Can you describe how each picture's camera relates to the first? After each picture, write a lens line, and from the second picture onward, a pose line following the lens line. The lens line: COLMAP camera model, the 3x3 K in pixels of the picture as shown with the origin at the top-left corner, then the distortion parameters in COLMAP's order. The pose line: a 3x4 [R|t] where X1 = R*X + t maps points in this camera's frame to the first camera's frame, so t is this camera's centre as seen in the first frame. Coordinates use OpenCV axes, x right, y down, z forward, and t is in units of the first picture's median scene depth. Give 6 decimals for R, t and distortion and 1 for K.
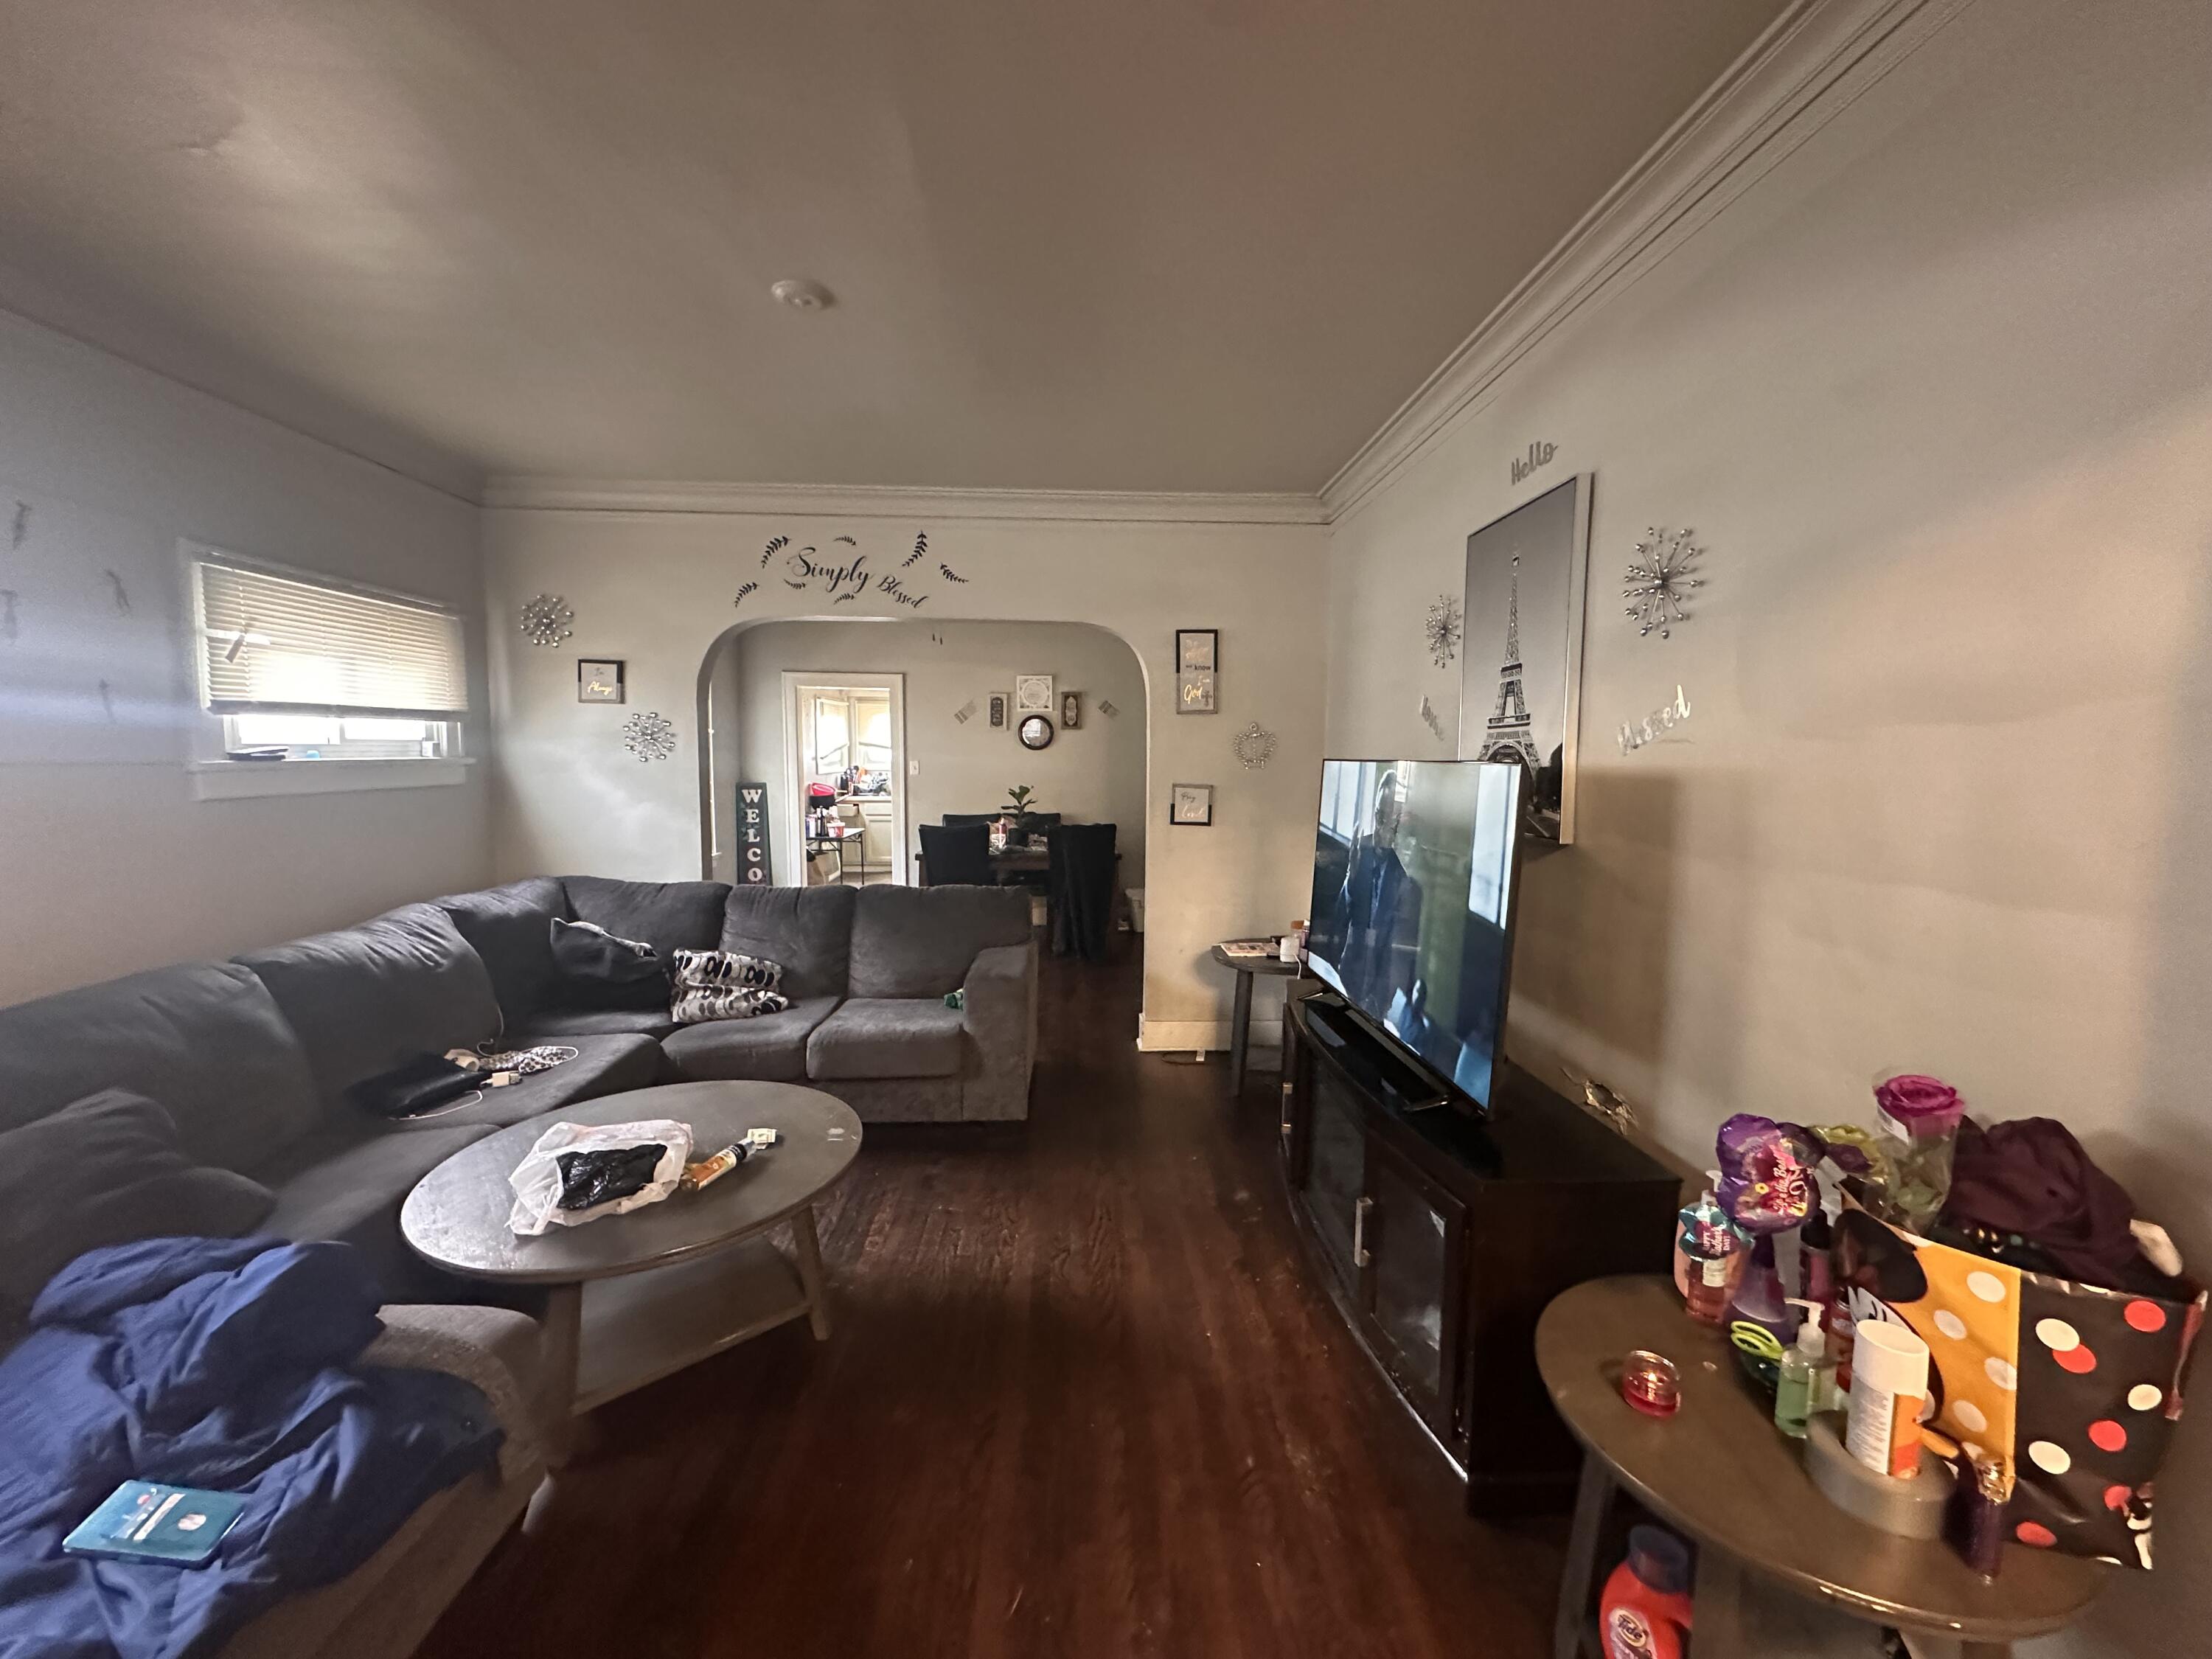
lens RADIAL K [[876.7, 0, 1101.1], [0, 876.7, 835.2], [0, 0, 1]] dist [-0.000986, 0.000260]
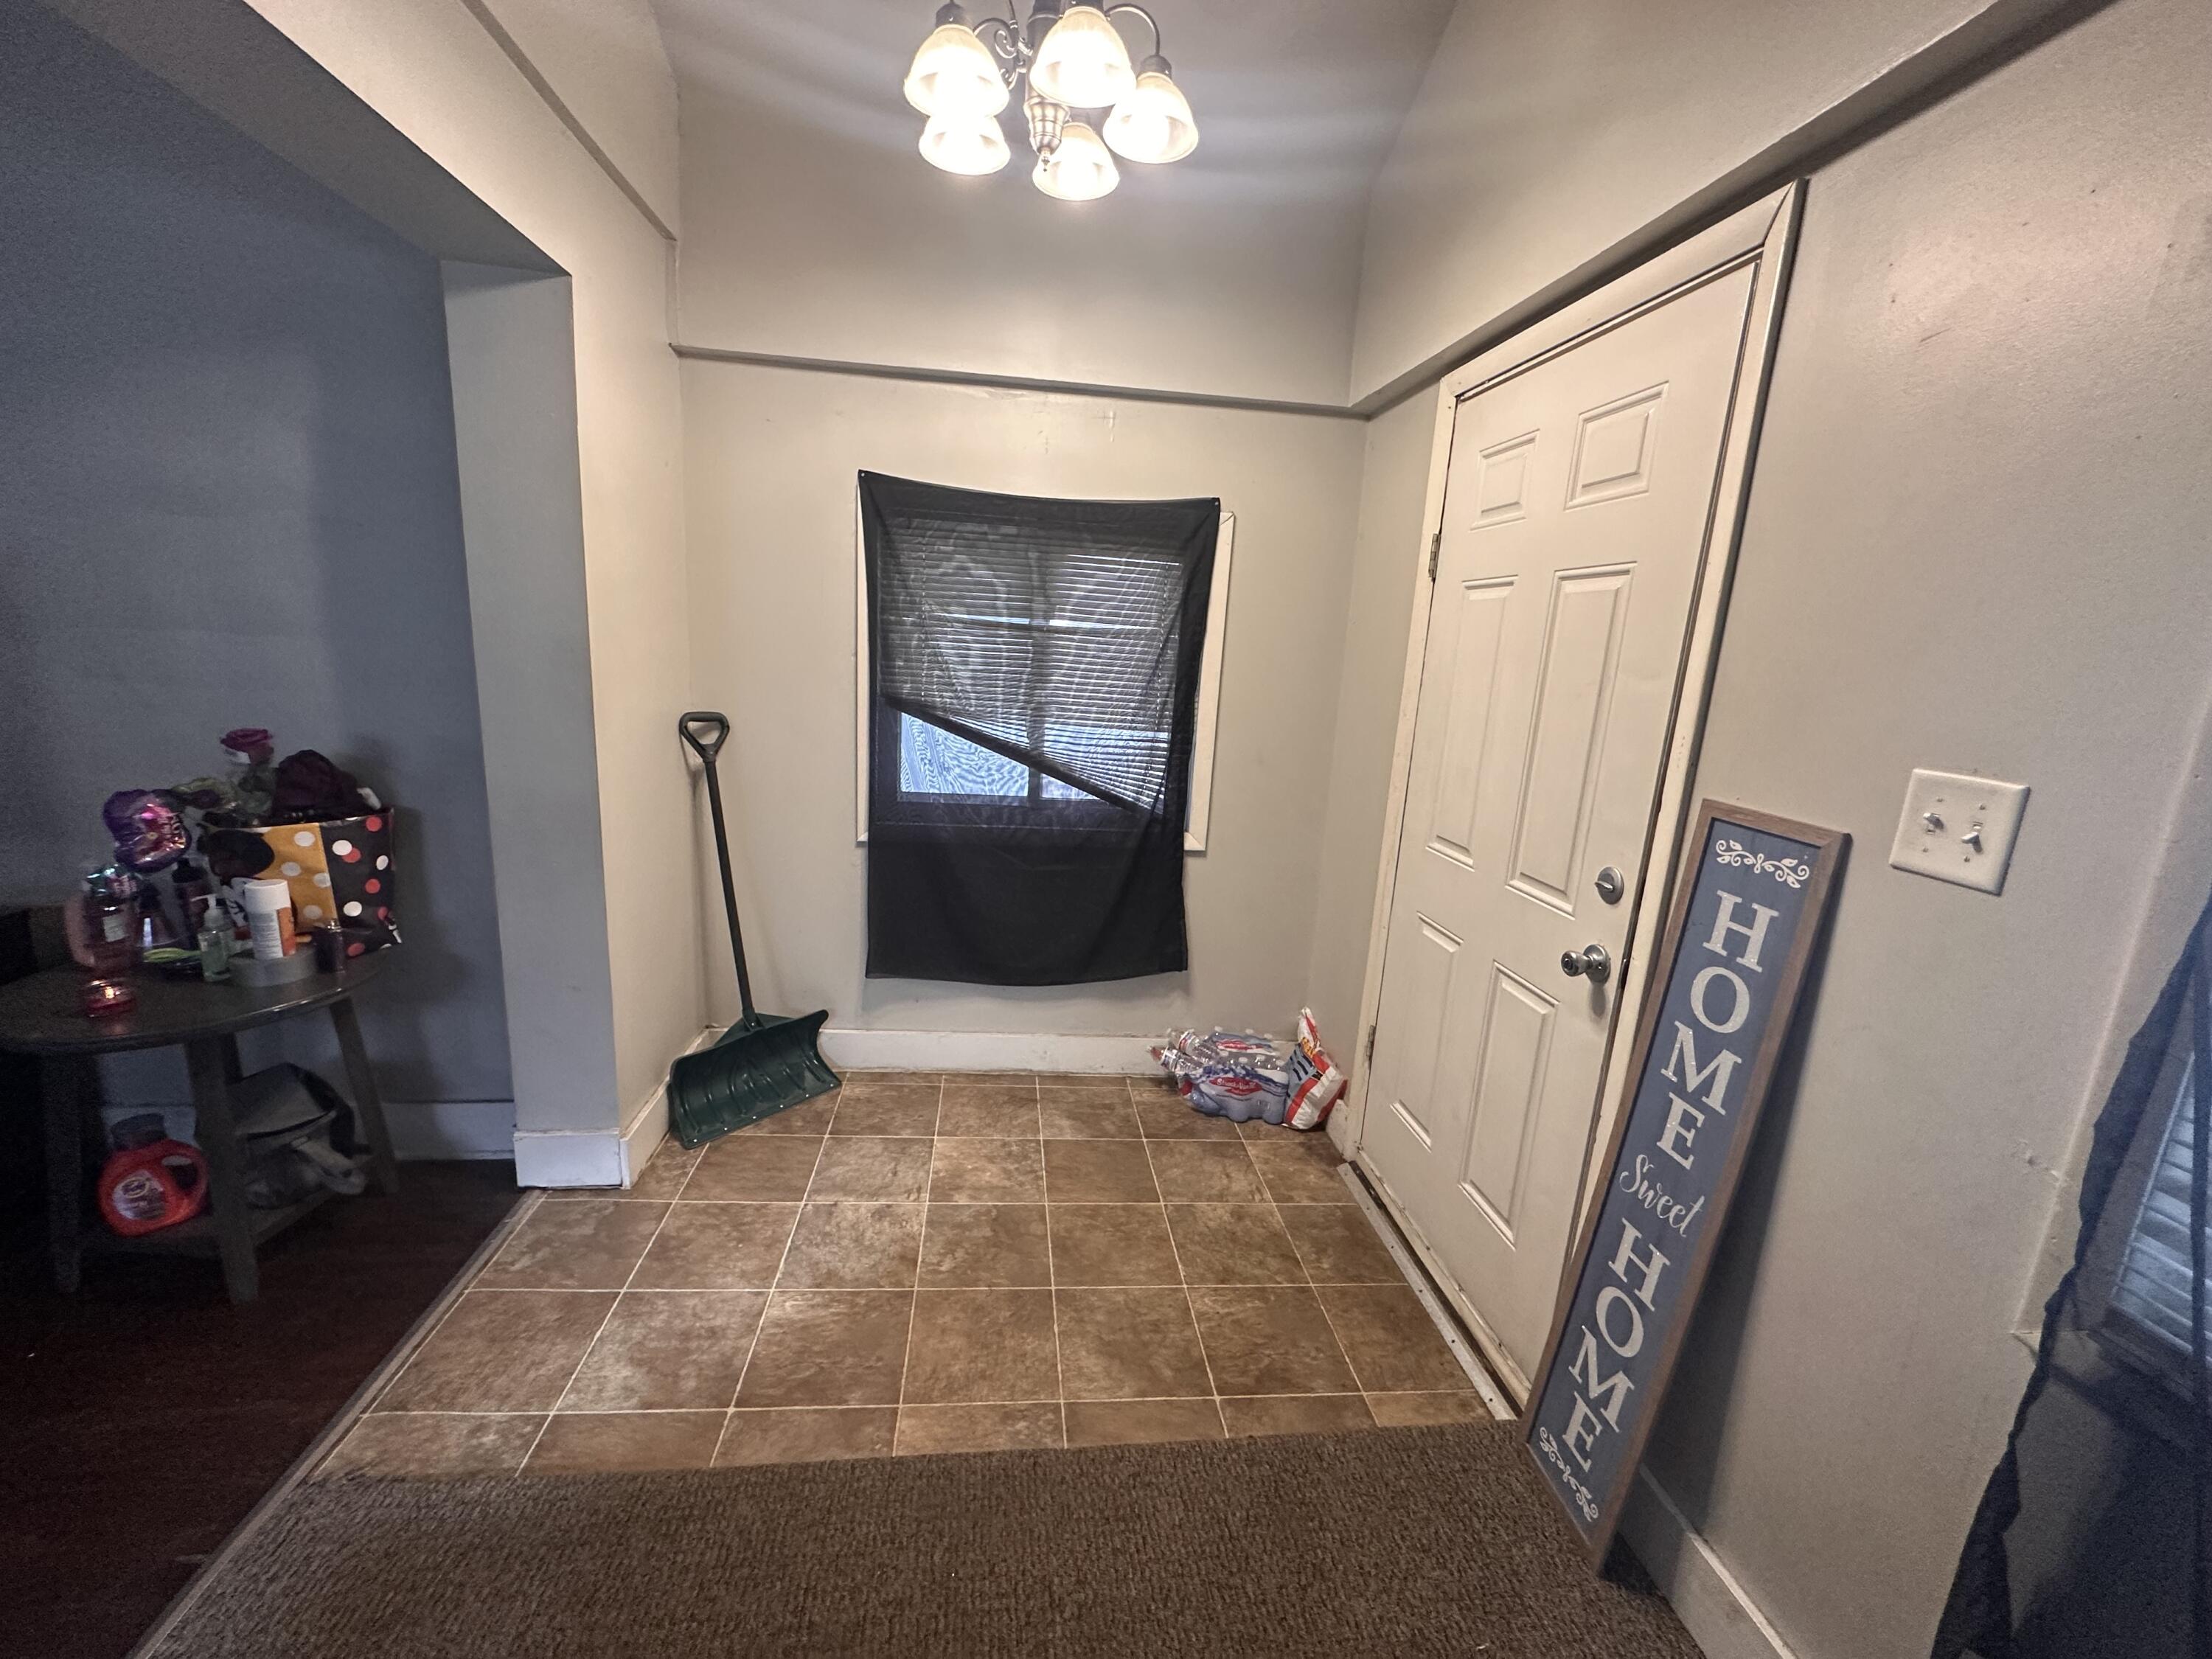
lens RADIAL K [[876.7, 0, 1096.2], [0, 876.7, 824.8], [0, 0, 1]] dist [-0.000986, 0.000260]
pose [[-0.068302, -0.214651, 0.974300, -0.835864], [0.035300, 0.975449, 0.217379, 0.143872], [-0.997040, 0.049240, -0.059048, -0.513982]]
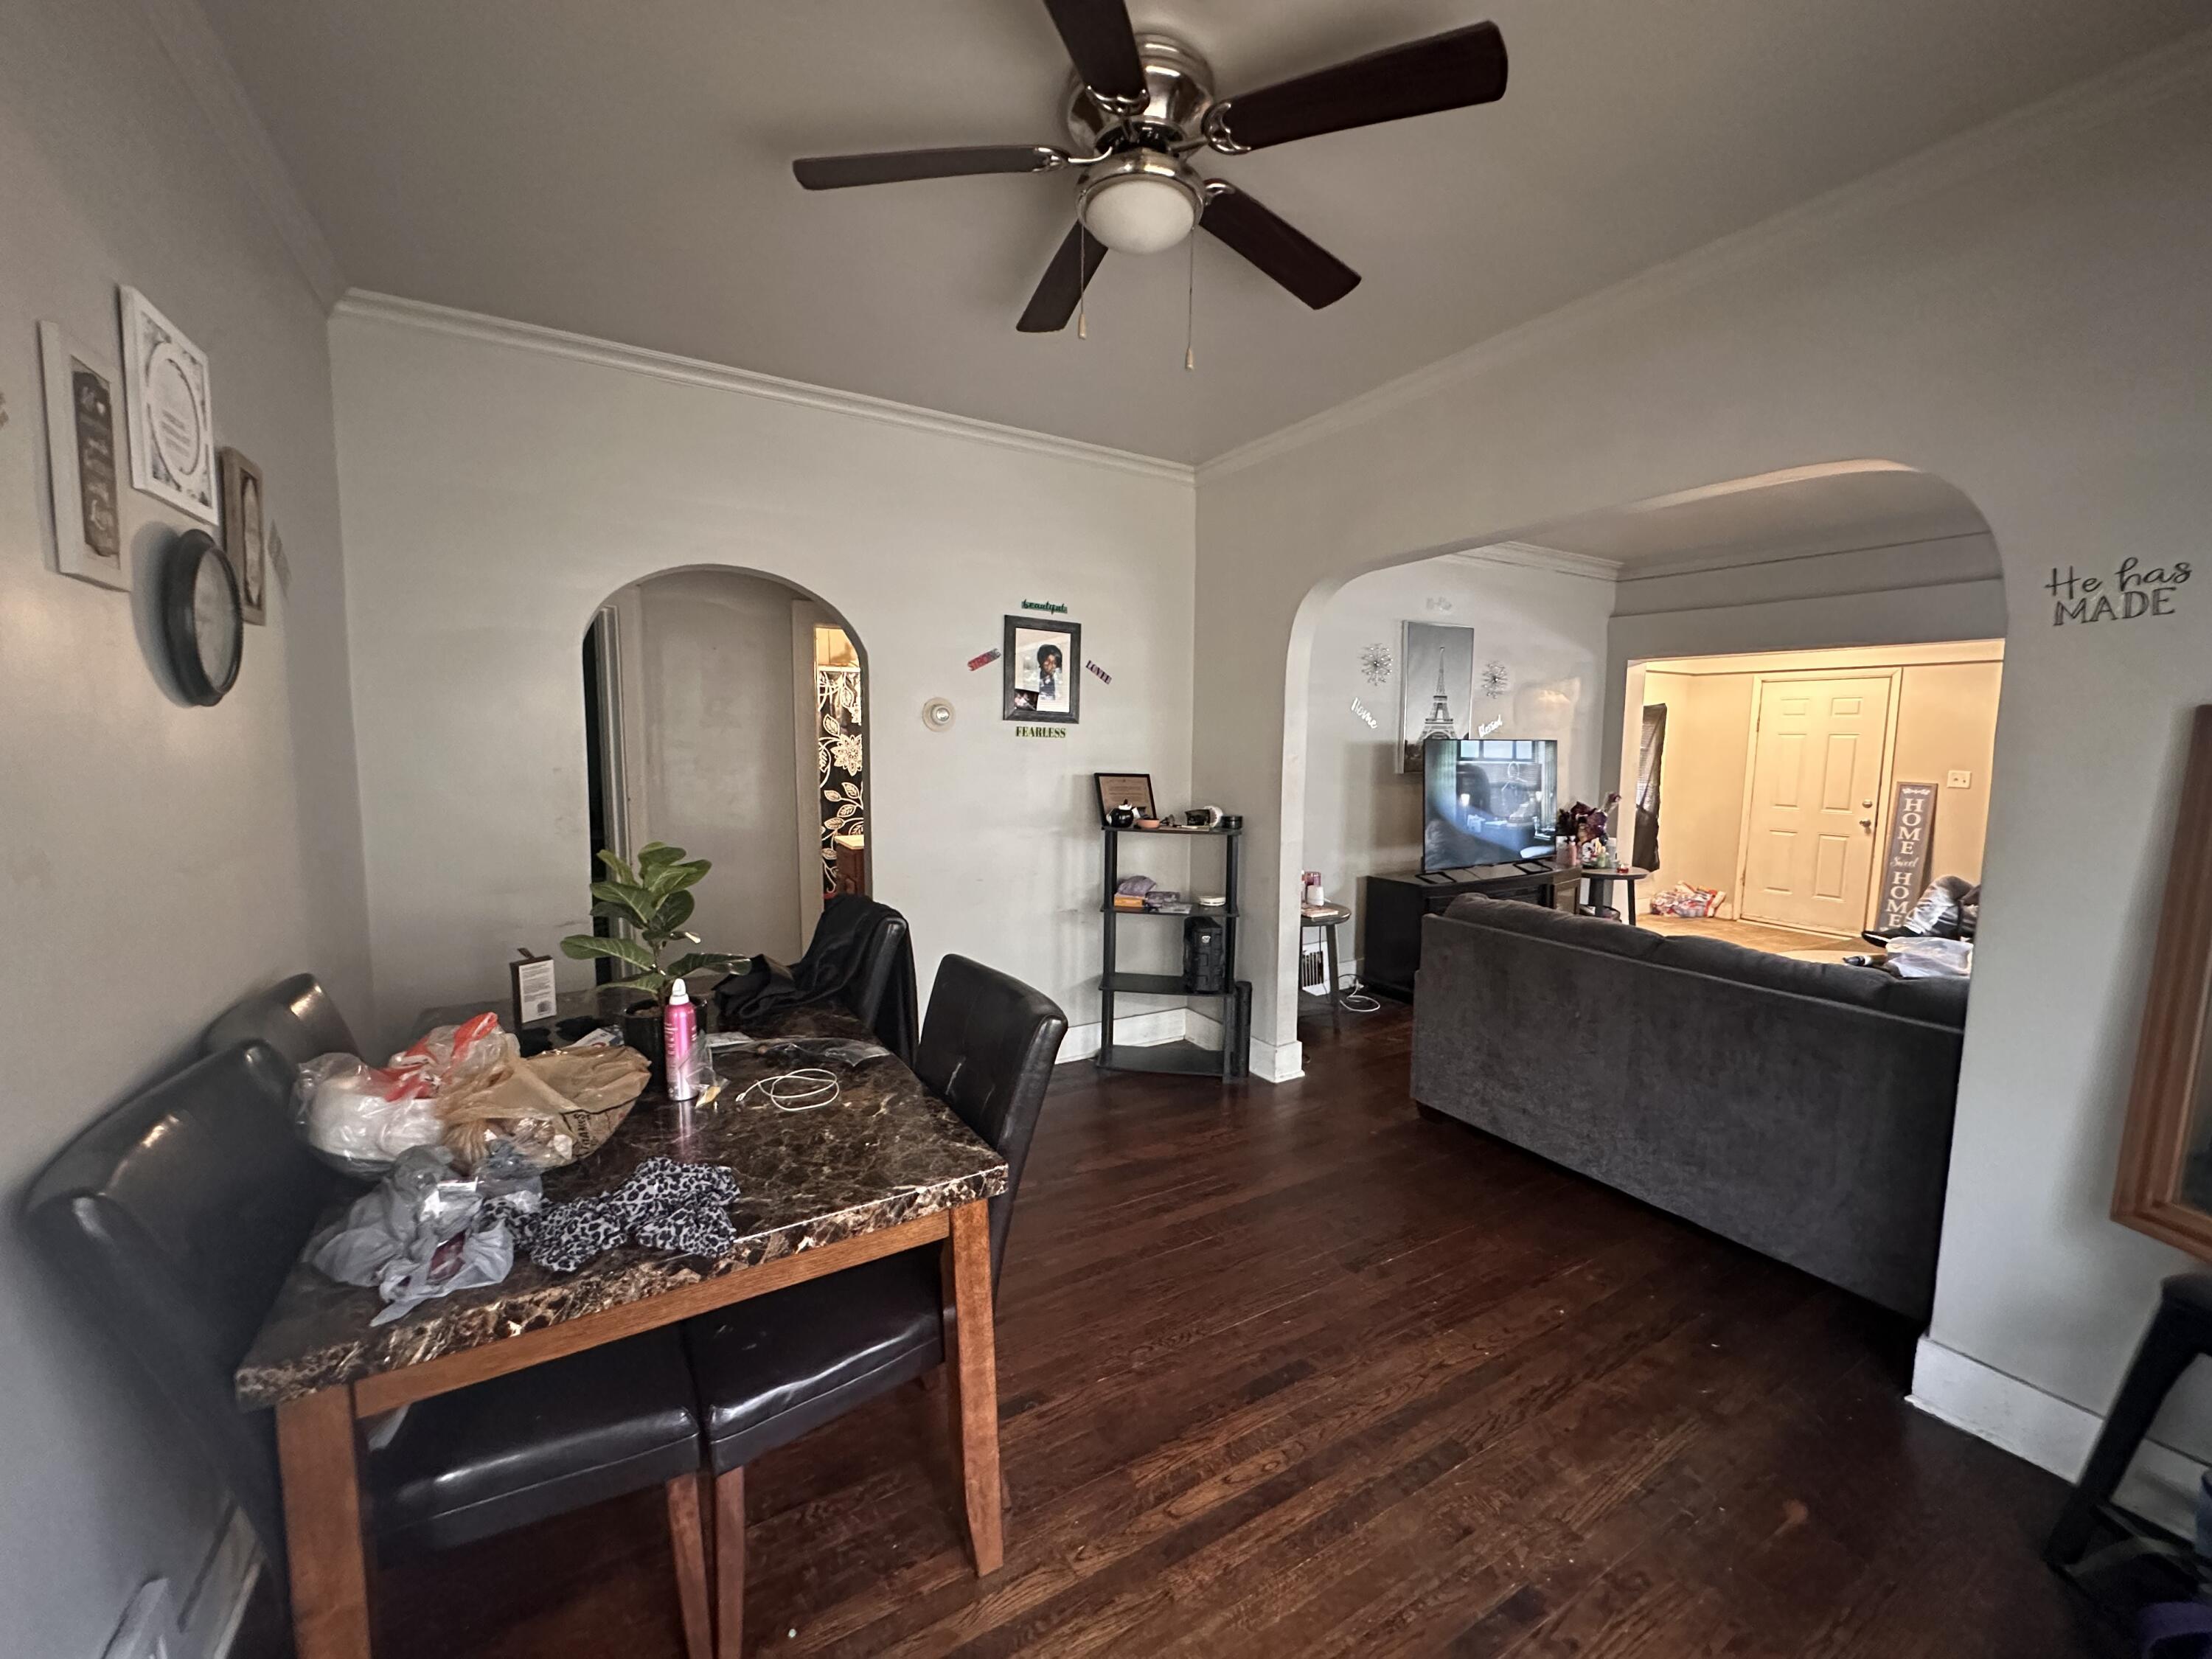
lens RADIAL K [[876.7, 0, 1107.3], [0, 876.7, 830.3], [0, 0, 1]] dist [-0.000986, 0.000260]
pose [[-0.480097, -0.107066, 0.870657, -2.309719], [0.067357, 0.985094, 0.158281, -0.552796], [-0.874625, 0.134635, -0.465729, 5.880453]]
